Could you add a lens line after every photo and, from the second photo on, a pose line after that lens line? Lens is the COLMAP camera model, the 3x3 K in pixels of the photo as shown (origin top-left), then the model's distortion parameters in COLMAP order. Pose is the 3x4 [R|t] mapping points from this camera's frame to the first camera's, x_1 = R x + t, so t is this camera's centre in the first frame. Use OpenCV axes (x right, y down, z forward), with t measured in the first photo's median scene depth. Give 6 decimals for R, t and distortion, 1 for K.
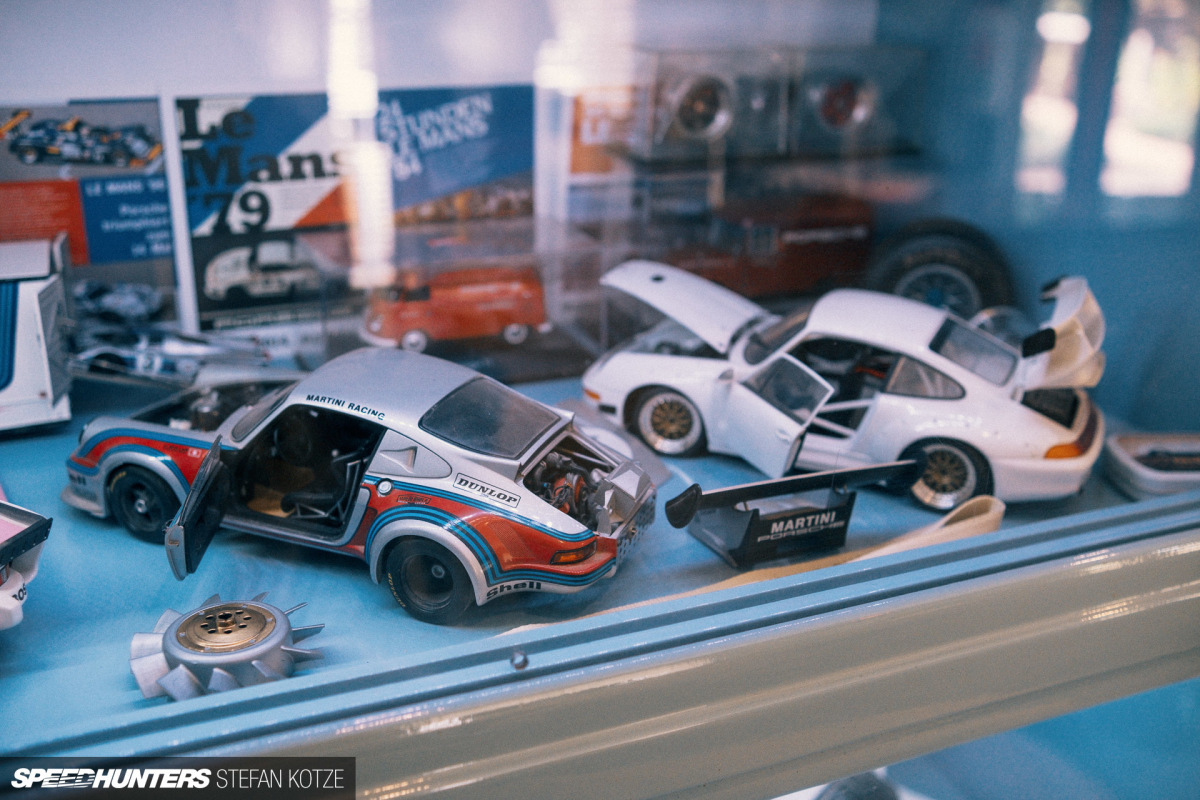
lens RADIAL K [[1218.2, 0, 600.0], [0, 1218.2, 400.0], [0, 0, 1]] dist [-0.138566, 0.236933]
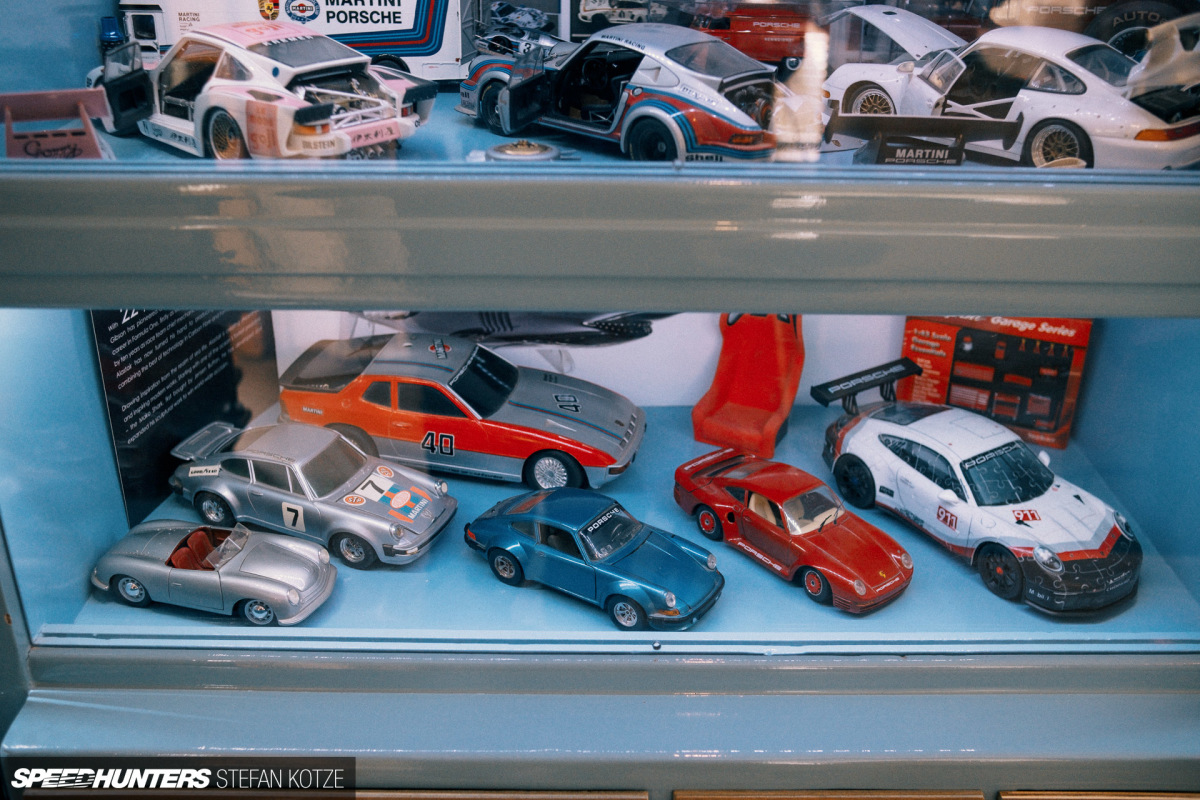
lens RADIAL K [[1218.2, 0, 600.0], [0, 1218.2, 400.0], [0, 0, 1]] dist [-0.138566, 0.236933]
pose [[0.925783, 0.155689, -0.344511, 0.344175], [-0.130406, 0.986847, 0.095539, 0.295817], [0.354854, -0.043522, 0.933908, -0.444124]]
